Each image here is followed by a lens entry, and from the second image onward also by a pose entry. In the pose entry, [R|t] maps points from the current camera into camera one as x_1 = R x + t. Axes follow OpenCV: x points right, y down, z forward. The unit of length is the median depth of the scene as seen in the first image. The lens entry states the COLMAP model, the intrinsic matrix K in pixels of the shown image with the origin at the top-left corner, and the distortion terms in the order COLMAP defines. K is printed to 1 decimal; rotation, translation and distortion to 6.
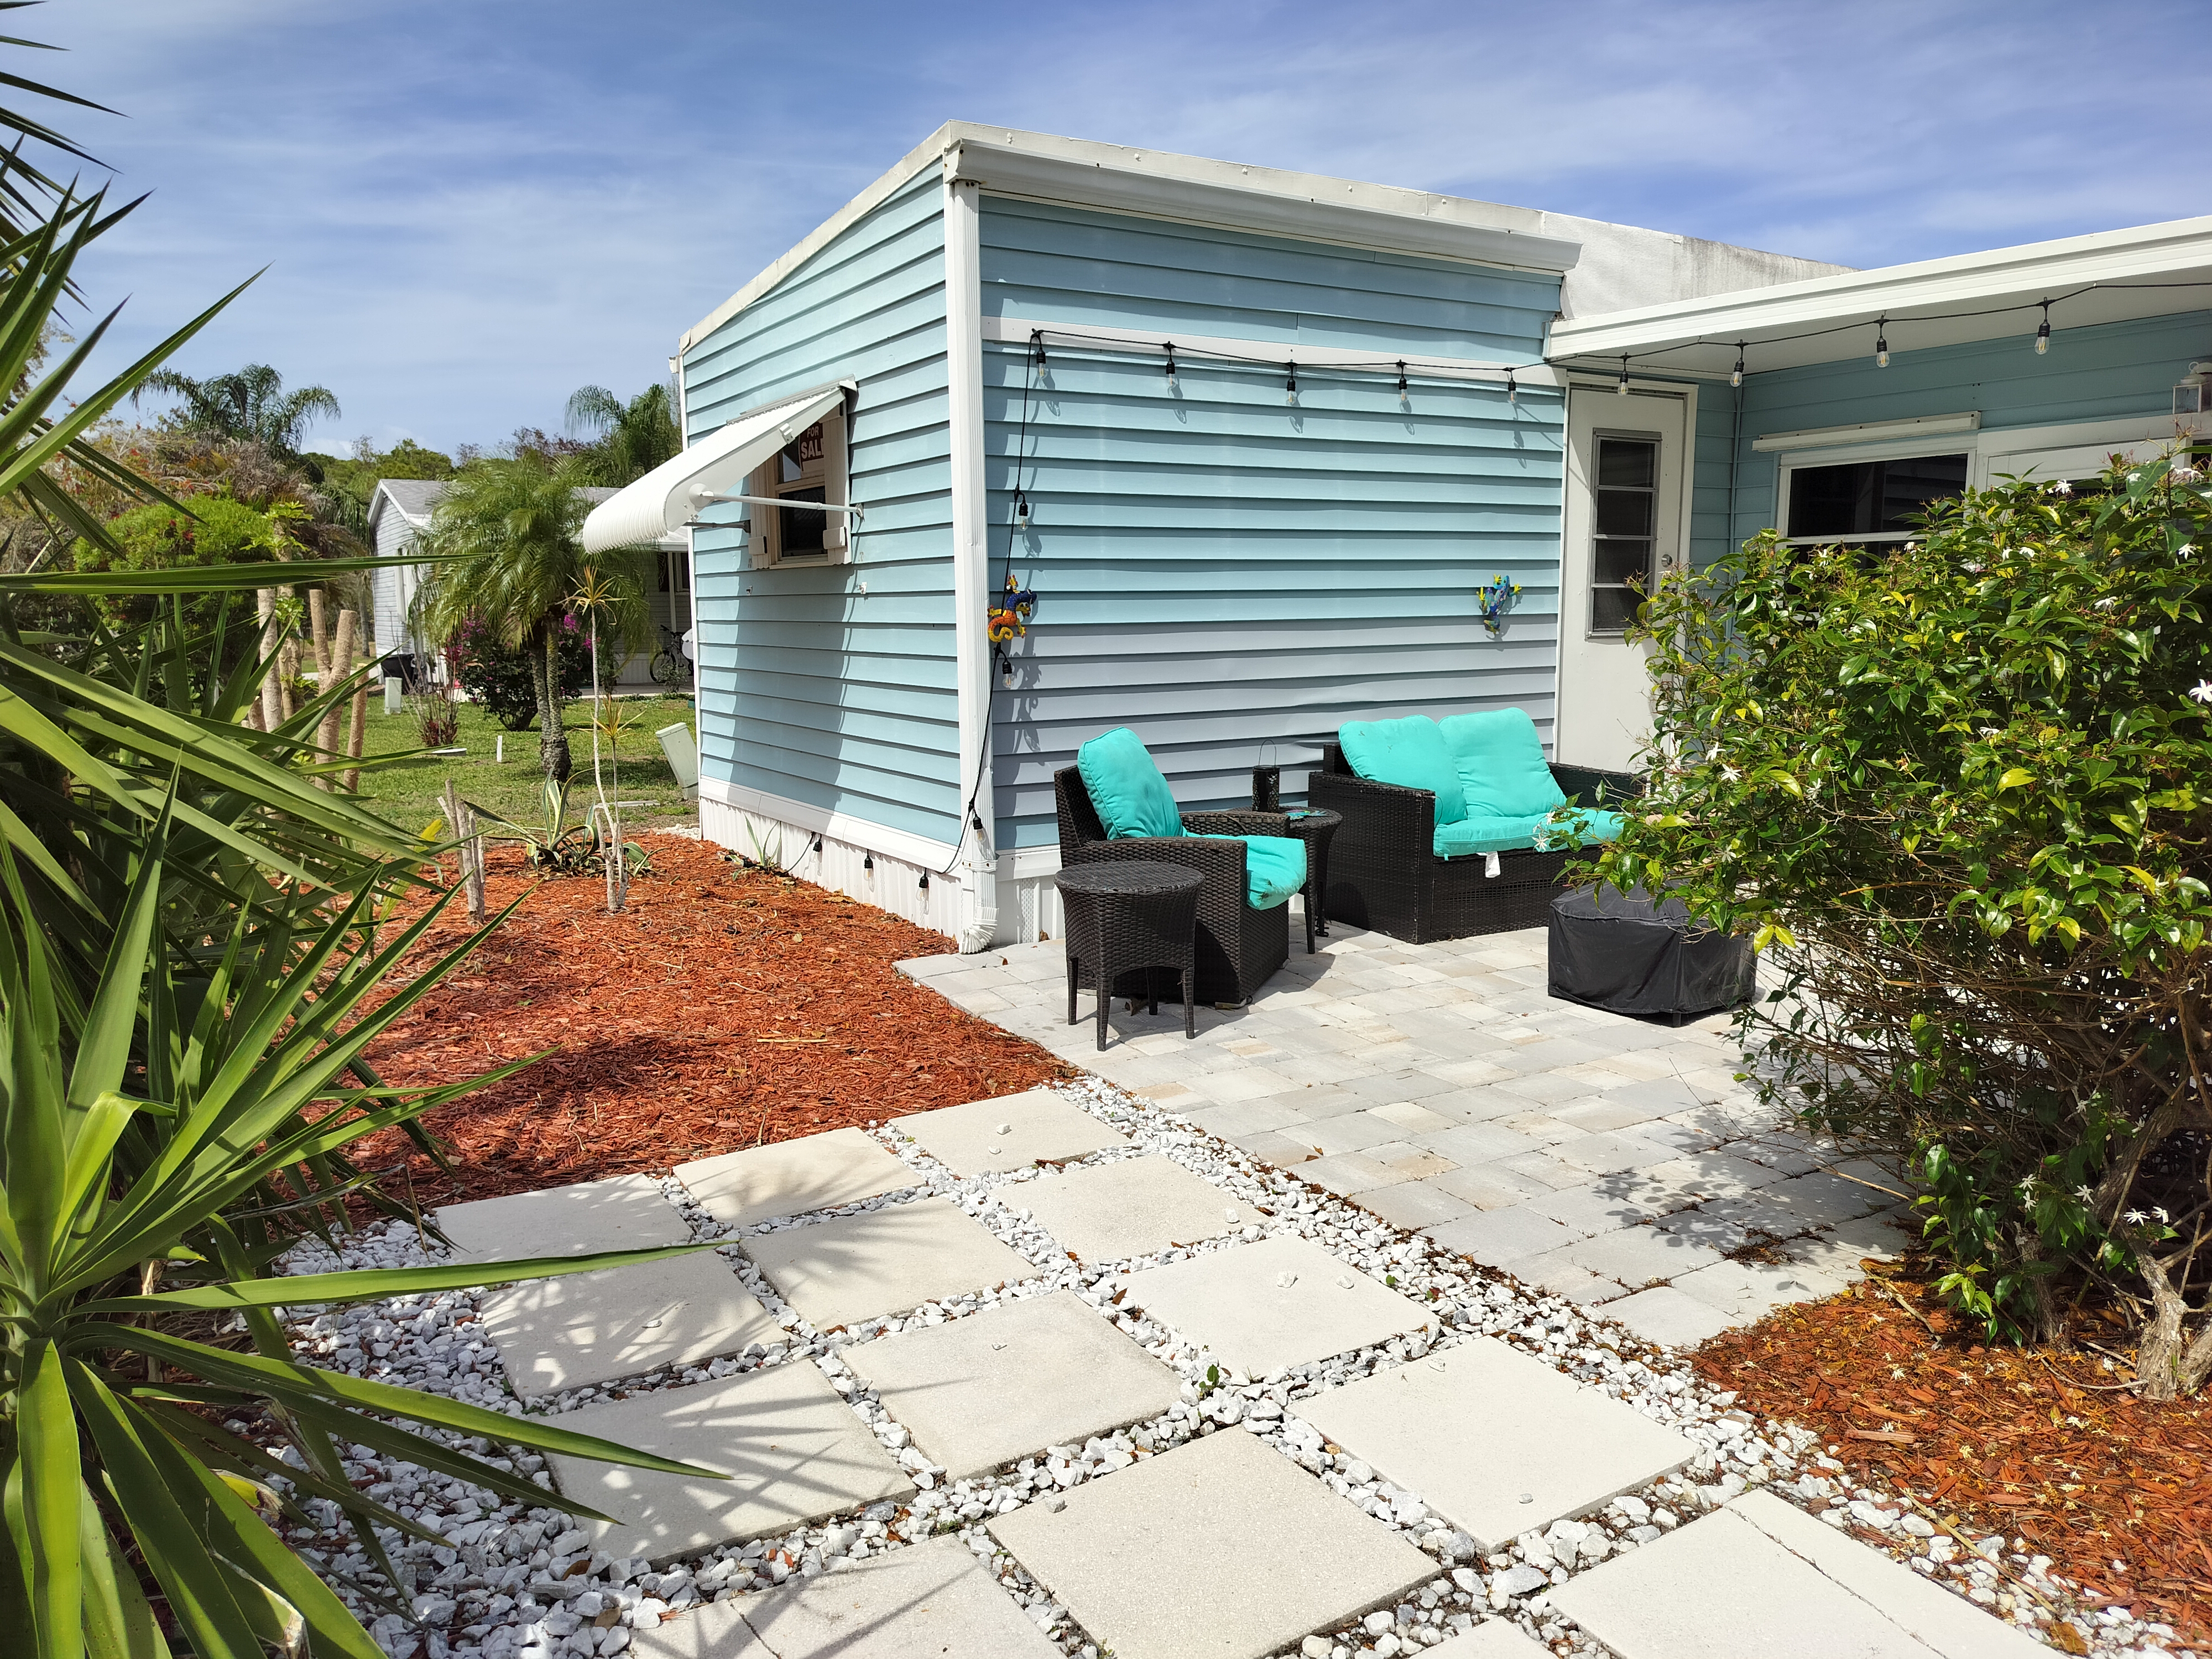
lens RADIAL K [[1553.0, 0, 1097.8], [0, 1553.0, 830.4], [0, 0, 1]] dist [0.038192, -0.042231]
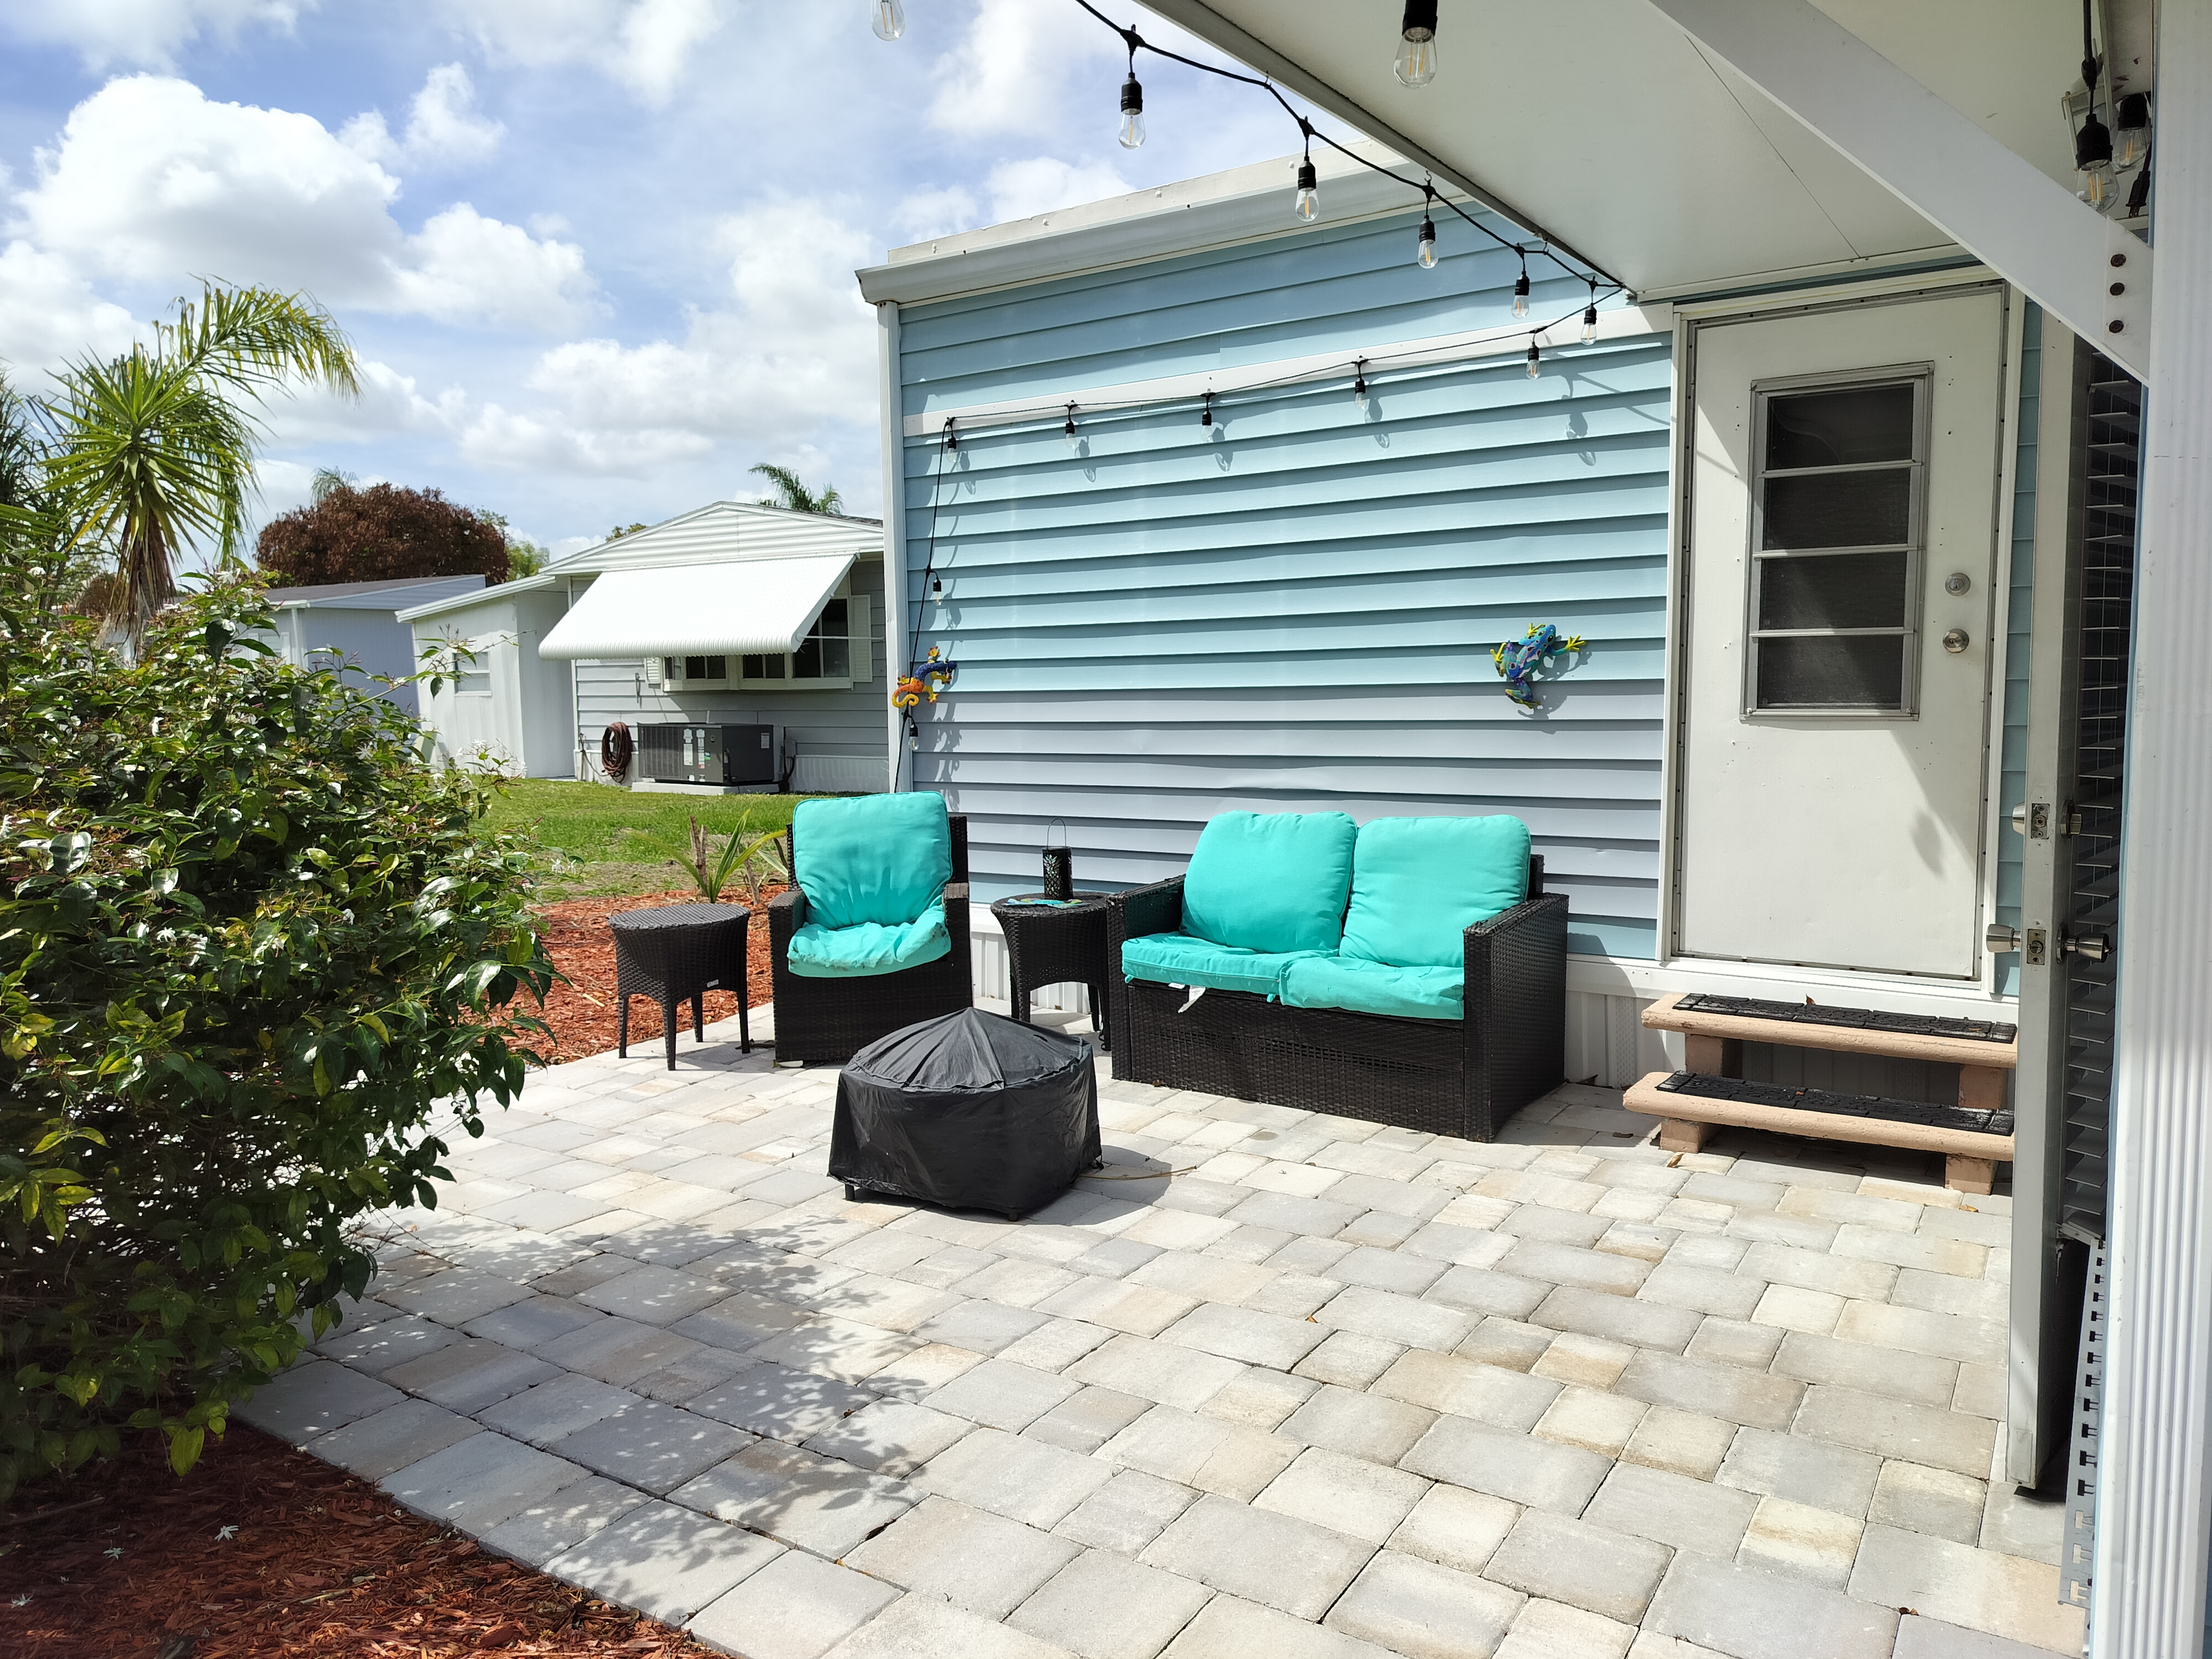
lens RADIAL K [[1553.0, 0, 1099.2], [0, 1553.0, 827.2], [0, 0, 1]] dist [0.038192, -0.042231]
pose [[0.427789, 0.092552, -0.899128, 0.943344], [-0.109896, 0.992690, 0.049897, -0.101887], [0.897173, 0.077465, 0.434832, 0.617618]]
